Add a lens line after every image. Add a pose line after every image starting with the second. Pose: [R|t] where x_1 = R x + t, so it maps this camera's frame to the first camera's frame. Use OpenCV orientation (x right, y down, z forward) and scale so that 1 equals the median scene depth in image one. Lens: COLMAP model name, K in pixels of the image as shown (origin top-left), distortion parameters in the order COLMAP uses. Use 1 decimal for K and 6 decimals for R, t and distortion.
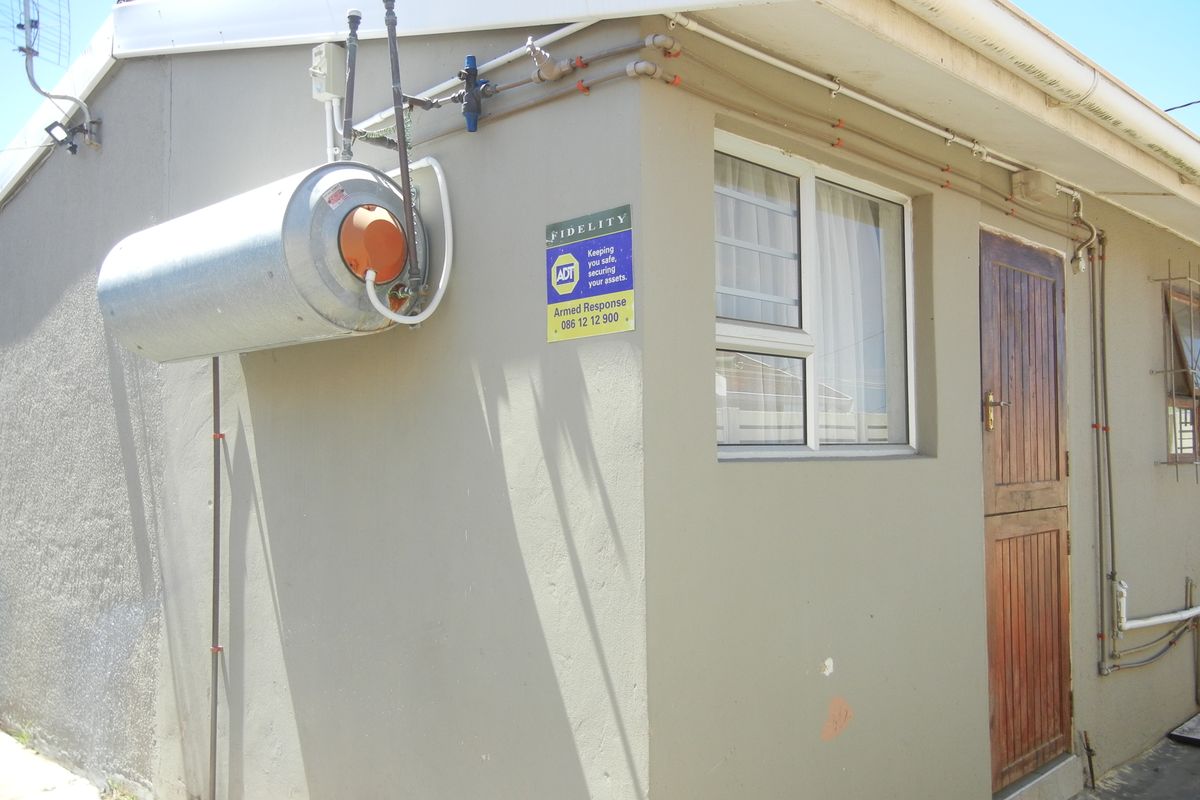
lens RADIAL K [[1032.3, 0, 598.5], [0, 1032.3, 389.0], [0, 0, 1]] dist [-0.009321, 0.014572]
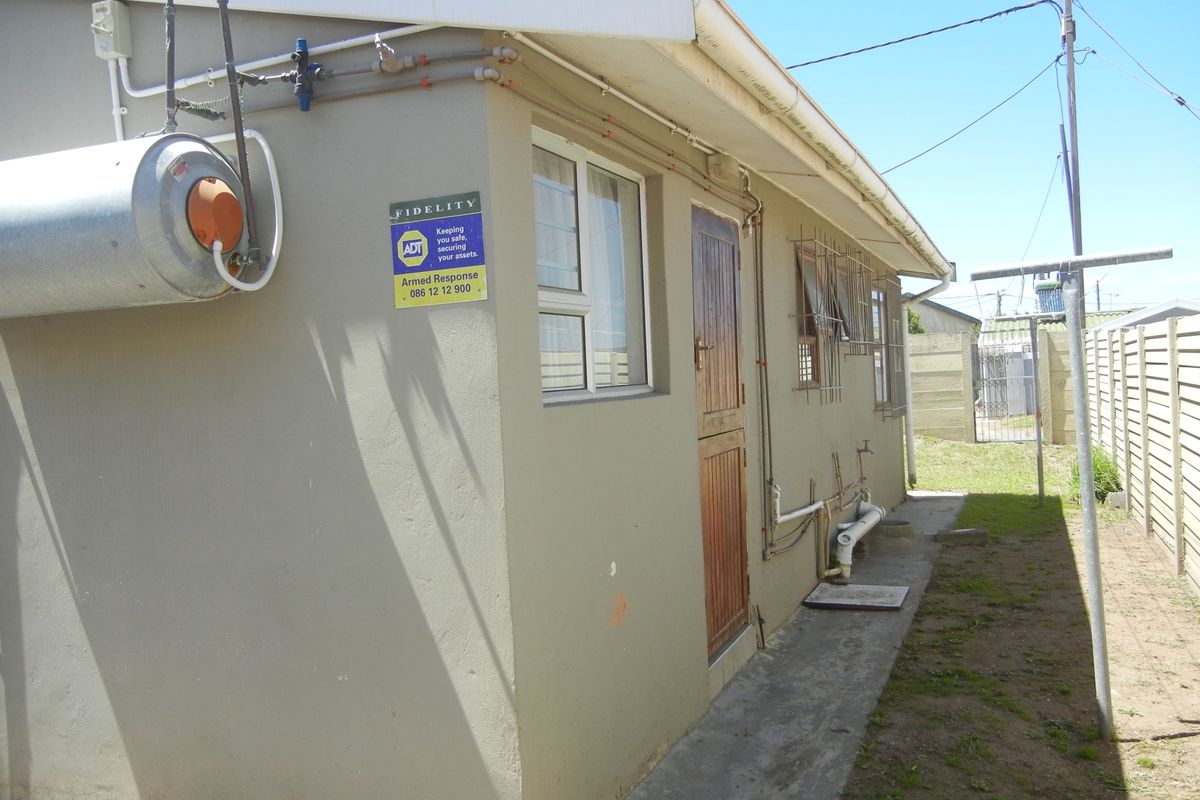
lens RADIAL K [[1032.3, 0, 598.5], [0, 1032.3, 389.0], [0, 0, 1]] dist [-0.009321, 0.014572]
pose [[0.929639, -0.039049, 0.366396, -0.244491], [0.015877, 0.997690, 0.066046, -0.026705], [-0.368128, -0.055582, 0.928112, -0.126816]]
